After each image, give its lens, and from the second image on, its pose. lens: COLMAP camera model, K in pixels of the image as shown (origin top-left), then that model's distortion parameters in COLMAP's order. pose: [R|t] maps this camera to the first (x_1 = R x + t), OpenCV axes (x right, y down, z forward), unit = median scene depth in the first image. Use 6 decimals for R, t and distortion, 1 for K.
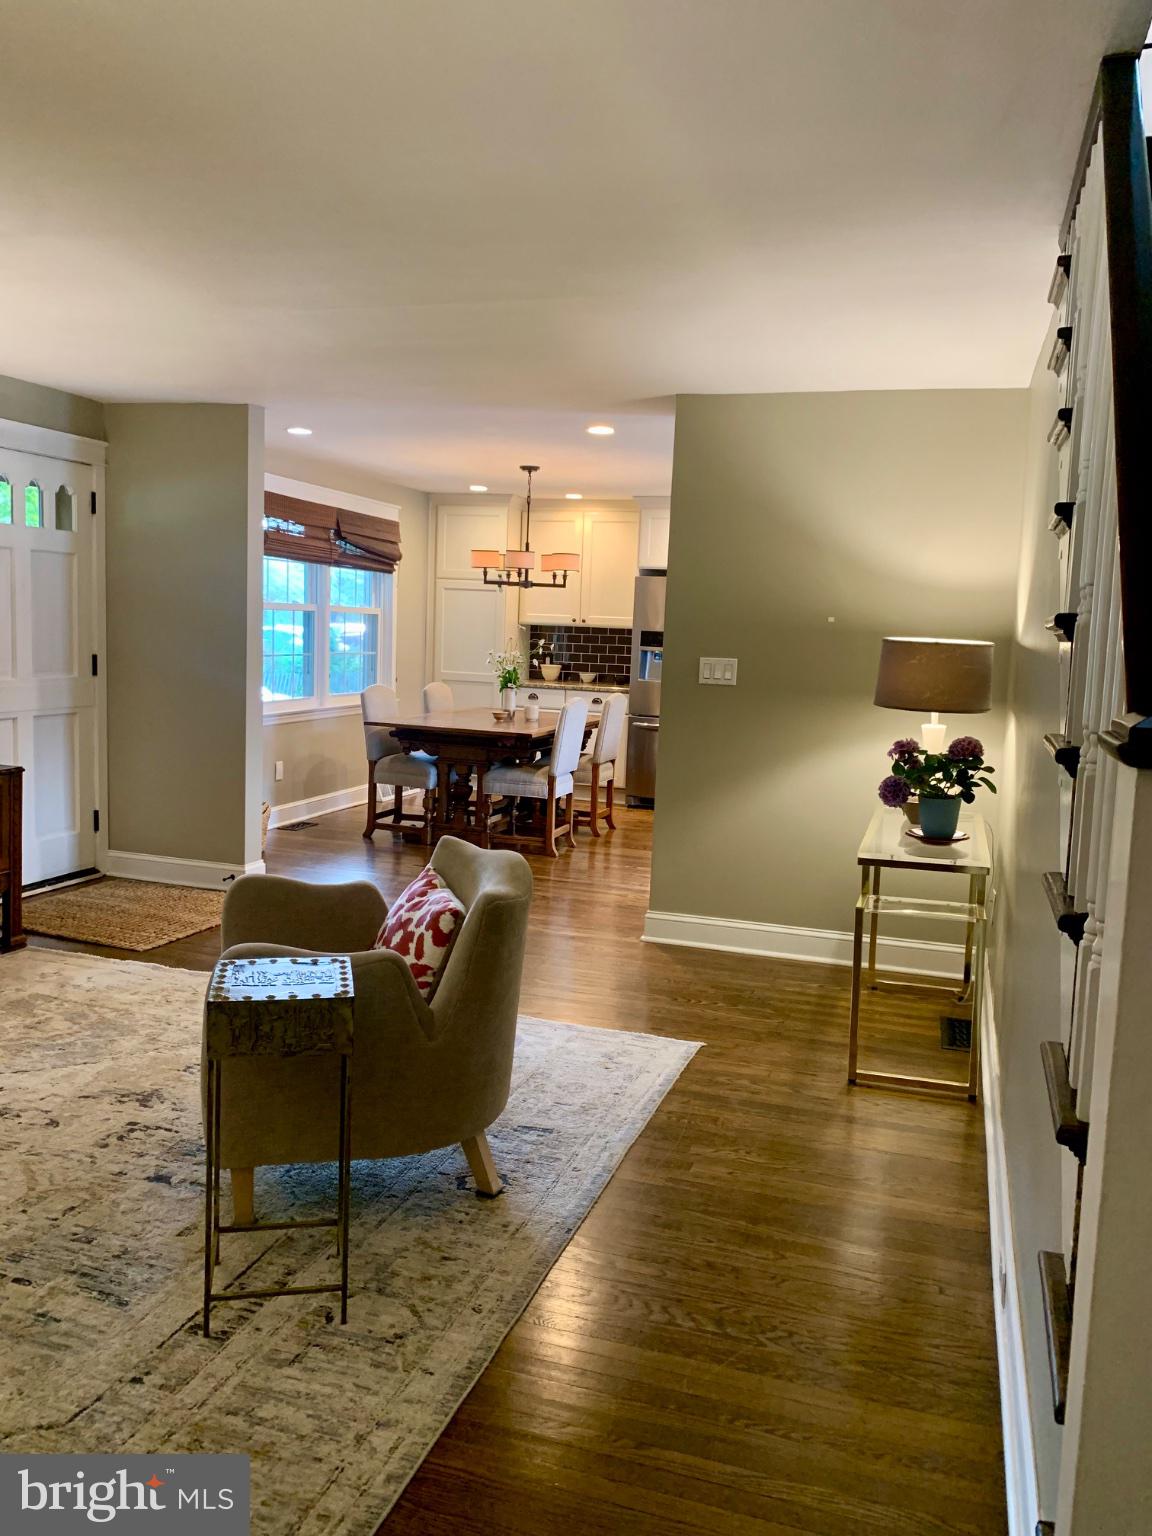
lens RADIAL K [[1169.9, 0, 589.5], [0, 1169.9, 756.5], [0, 0, 1]] dist [0.032122, -0.057114]
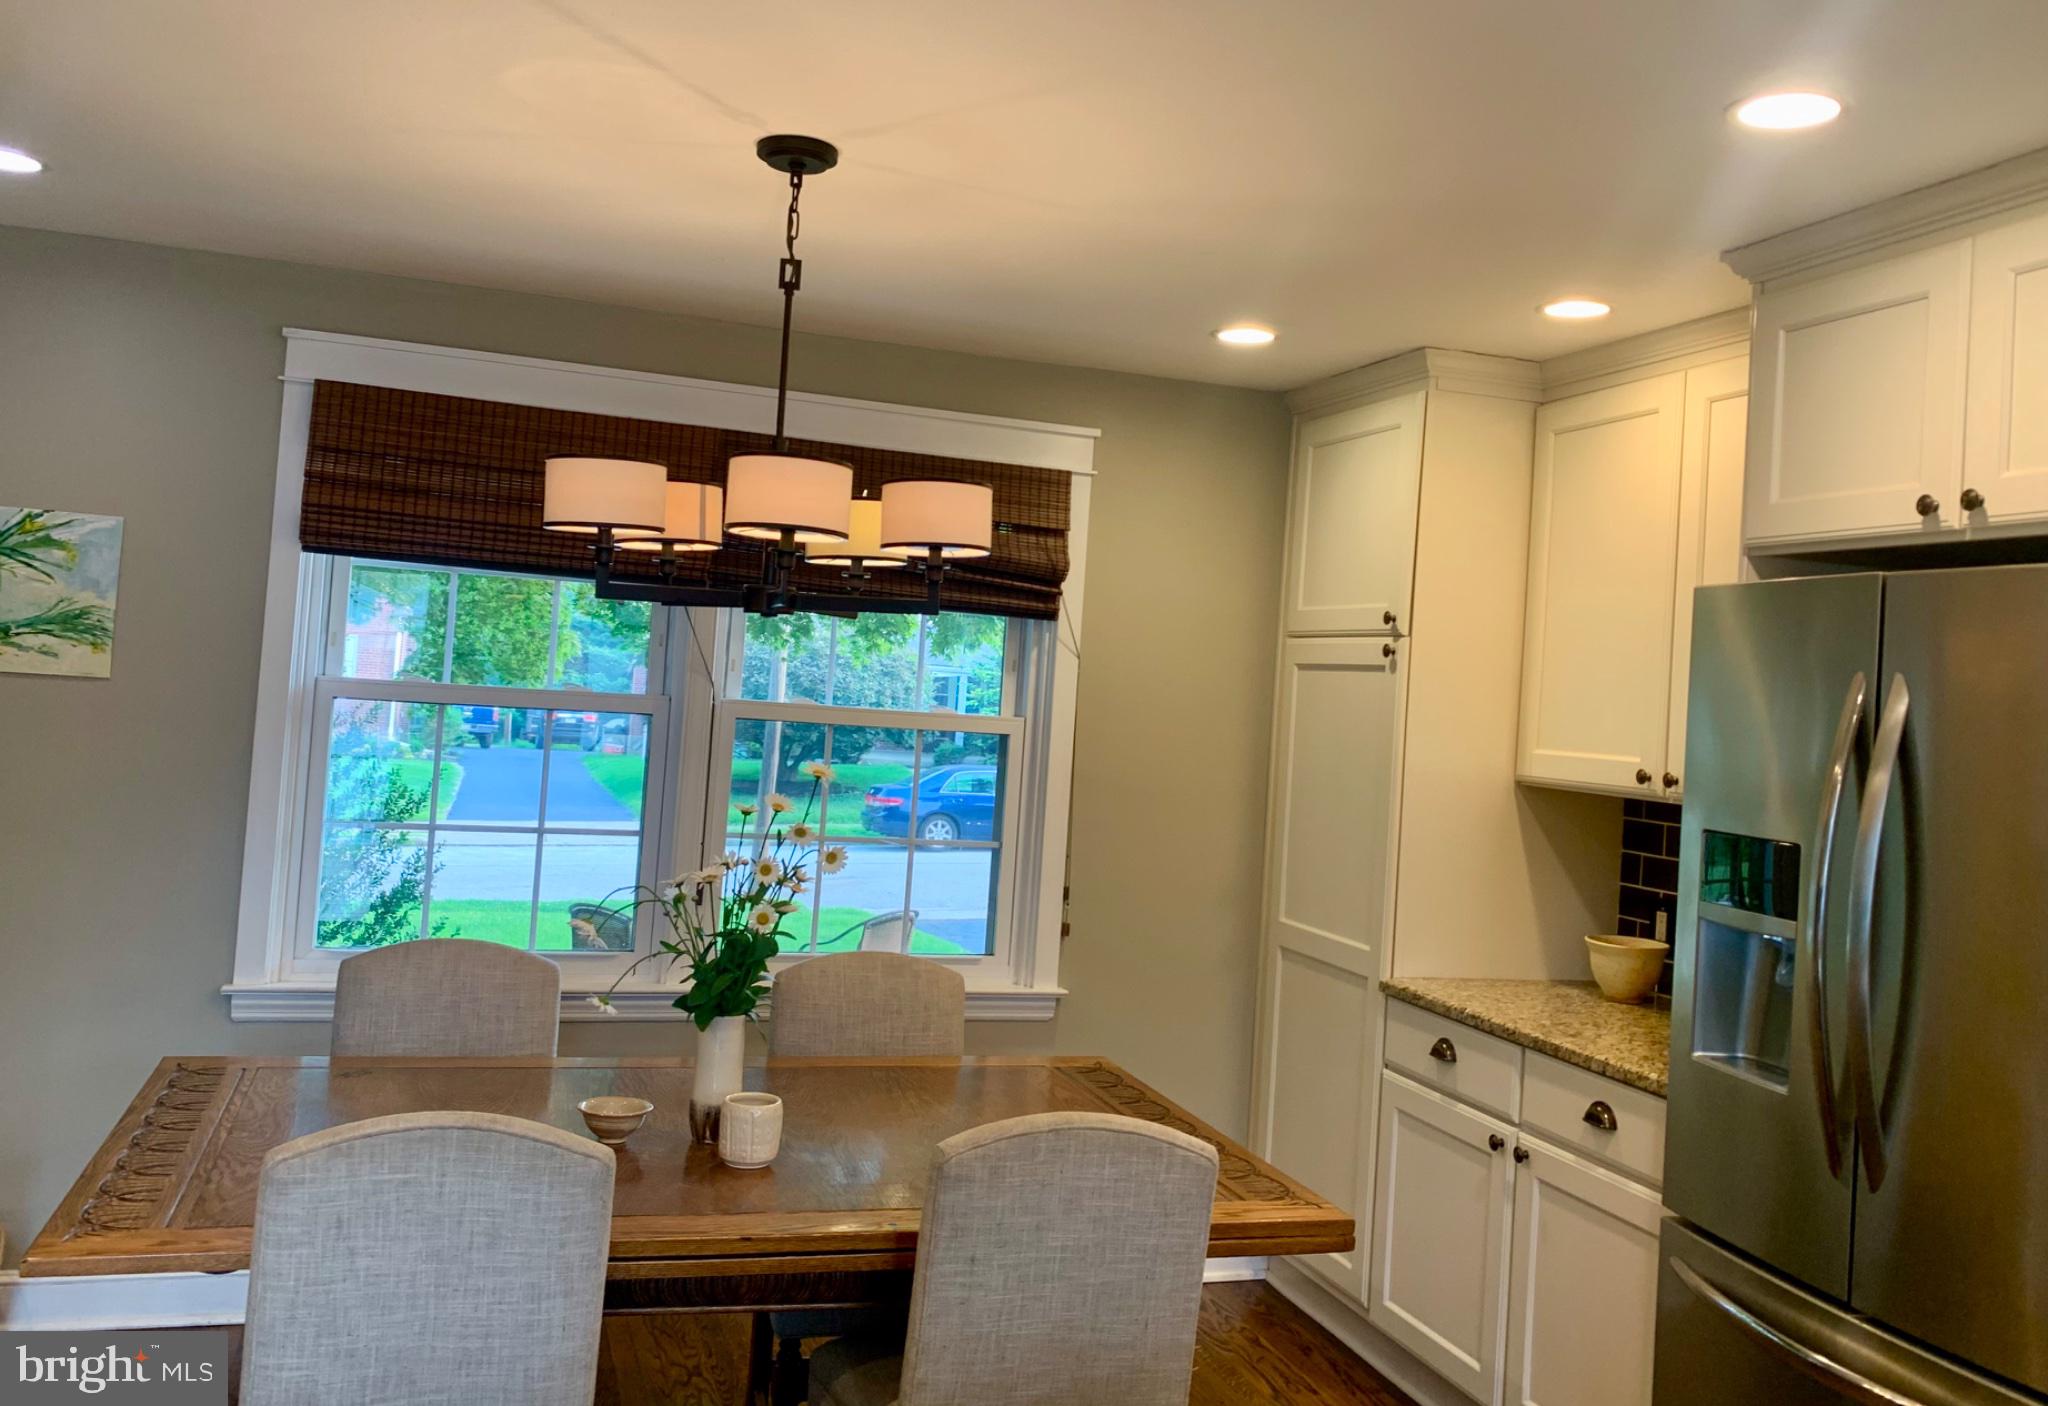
lens RADIAL K [[1713.6, 0, 1029.3], [0, 1713.6, 614.8], [0, 0, 1]] dist [0.016961, -0.014163]
pose [[0.575634, -0.041937, -0.816631, 0.451464], [-0.131576, 0.980920, -0.143121, -0.161894], [0.807052, 0.189834, 0.559133, 1.372968]]
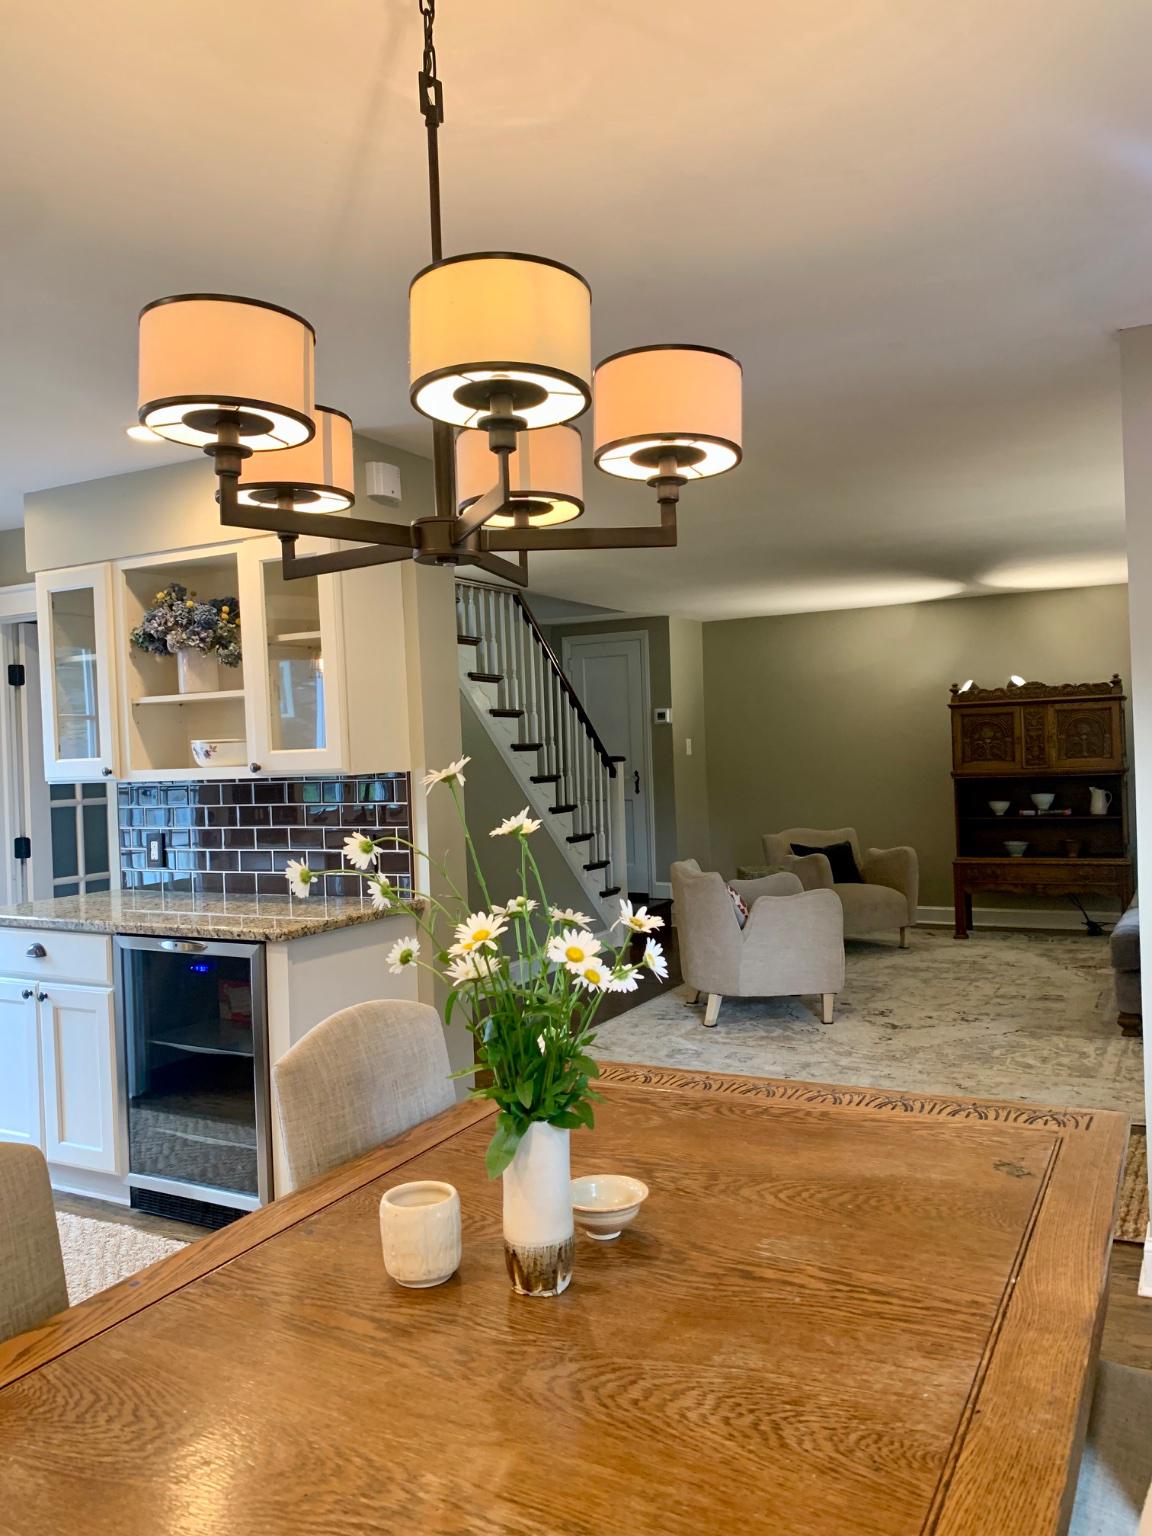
lens RADIAL K [[1169.9, 0, 574.0], [0, 1169.9, 765.0], [0, 0, 1]] dist [0.032122, -0.057114]
pose [[-0.980947, -0.006348, 0.194172, -0.179918], [0.018972, 0.991559, 0.128264, -0.221423], [-0.193347, 0.129504, -0.972546, 1.926559]]
